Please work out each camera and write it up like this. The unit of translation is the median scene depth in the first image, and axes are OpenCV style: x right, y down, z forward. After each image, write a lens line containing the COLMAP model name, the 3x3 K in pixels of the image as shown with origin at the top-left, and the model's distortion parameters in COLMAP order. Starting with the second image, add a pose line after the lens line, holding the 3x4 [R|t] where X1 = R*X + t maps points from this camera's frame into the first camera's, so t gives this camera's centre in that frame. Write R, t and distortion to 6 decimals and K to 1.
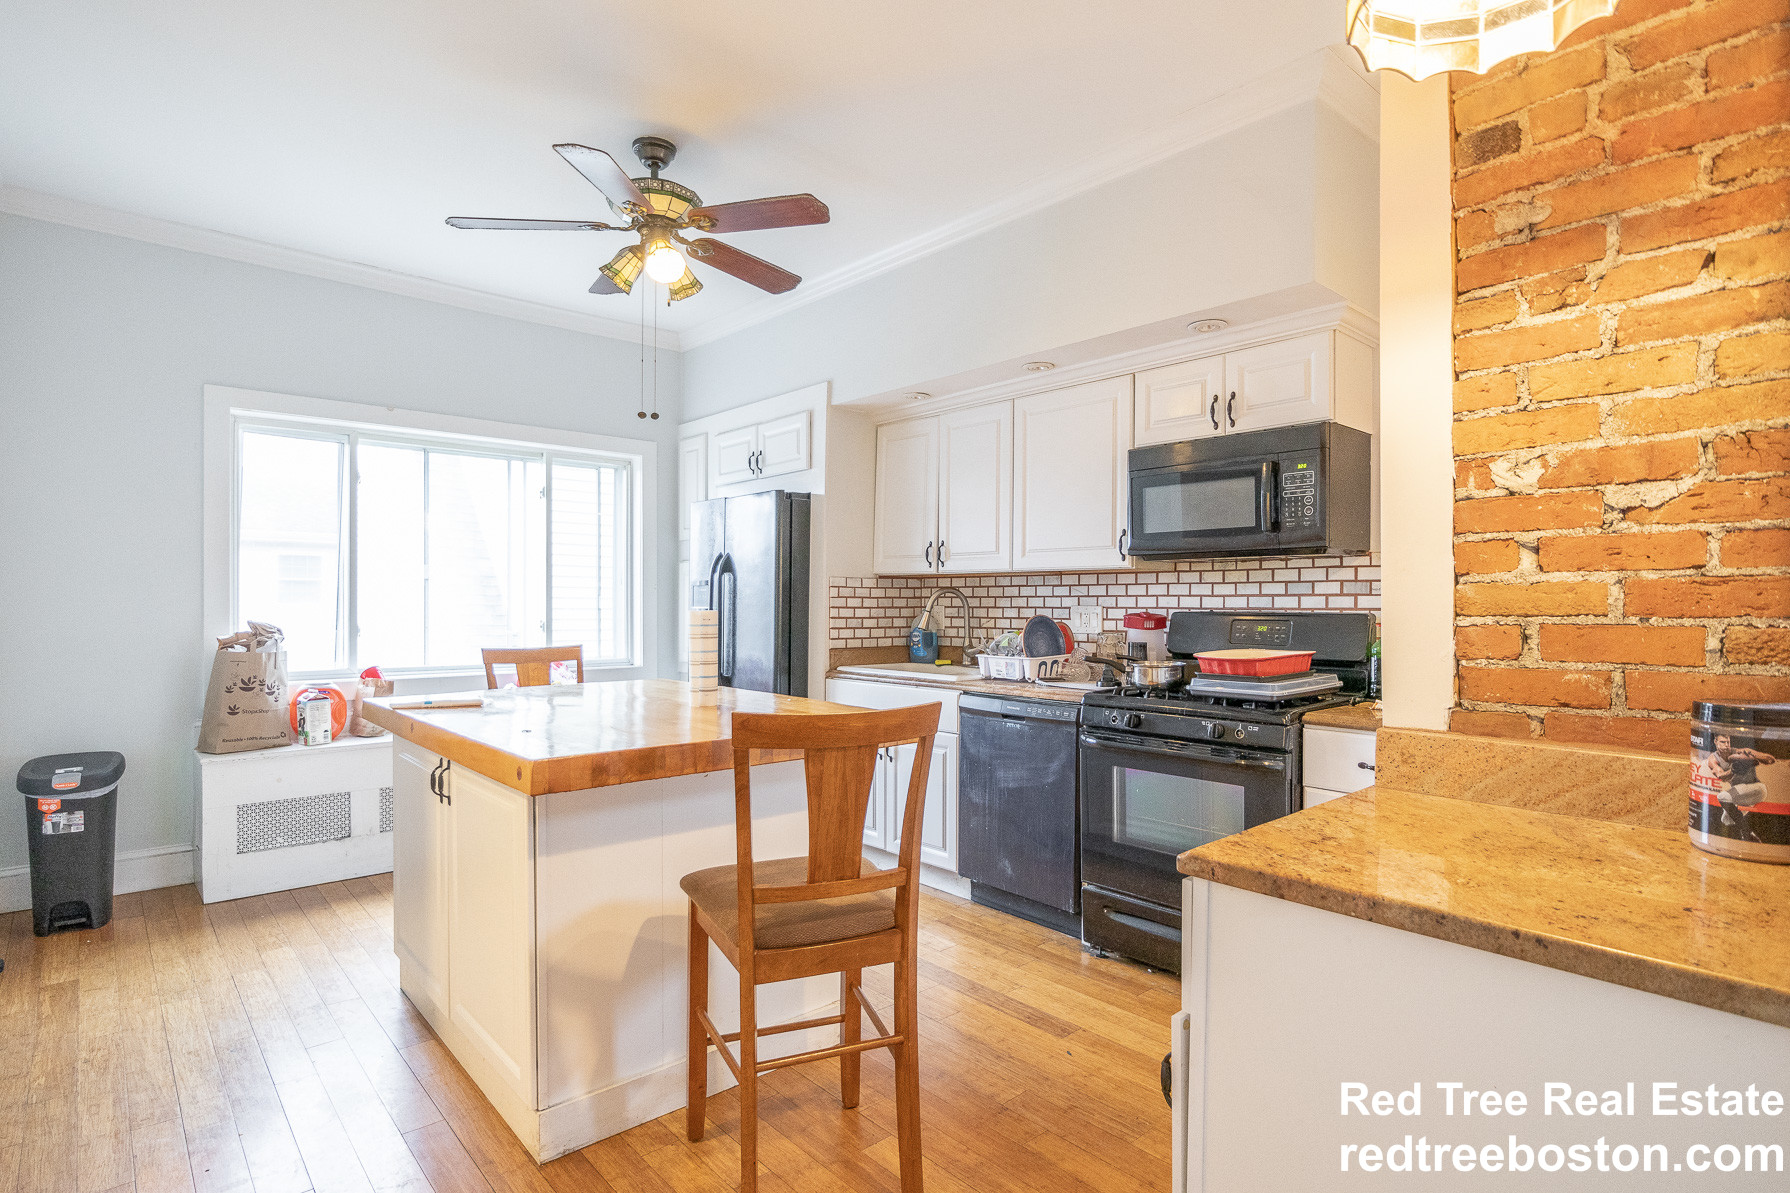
lens RADIAL K [[903.8, 0, 895.1], [0, 903.8, 606.0], [0, 0, 1]] dist [-0.000899, -0.000719]
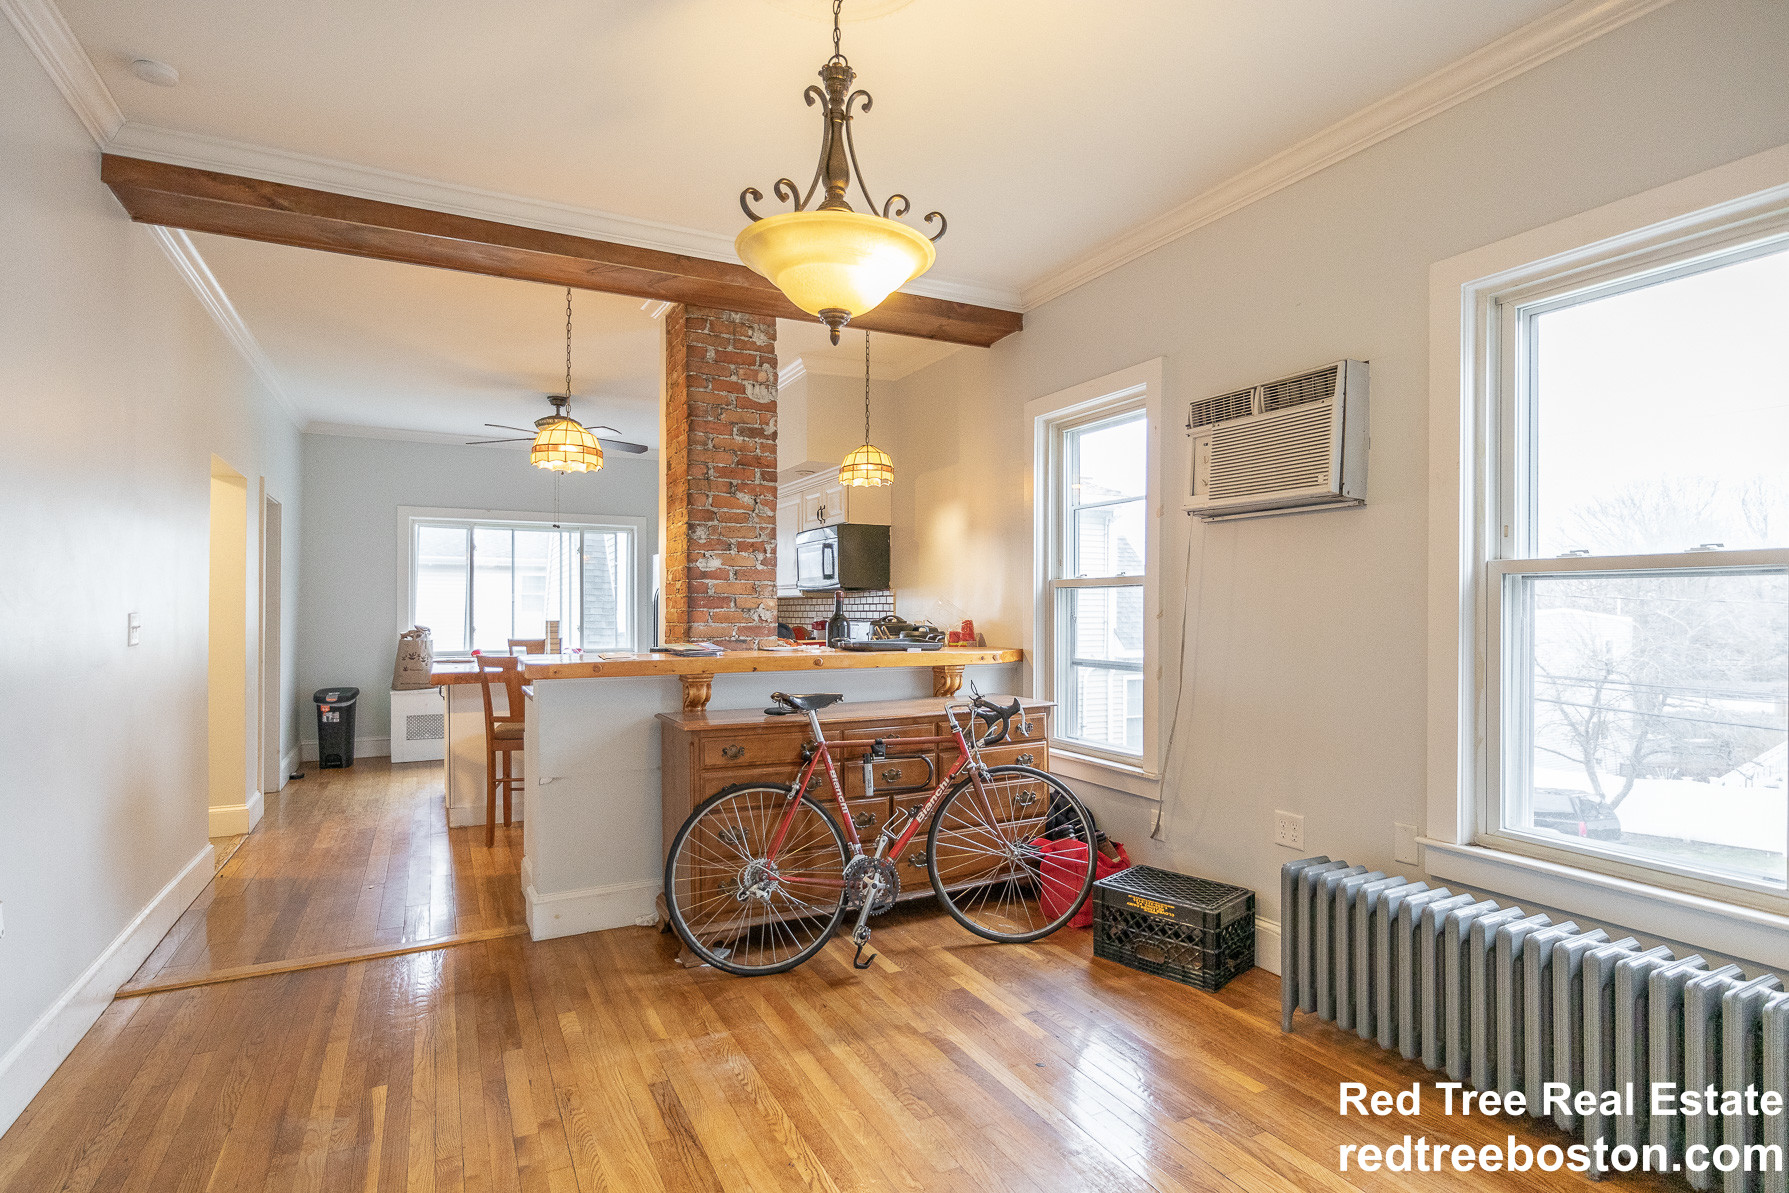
lens RADIAL K [[903.3, 0, 894.8], [0, 903.3, 596.4], [0, 0, 1]] dist [-0.000899, -0.000719]
pose [[0.967255, -0.005618, -0.253745, 0.834244], [0.000781, 0.999816, -0.019160, -0.006365], [0.253806, 0.018334, 0.967081, -0.672625]]
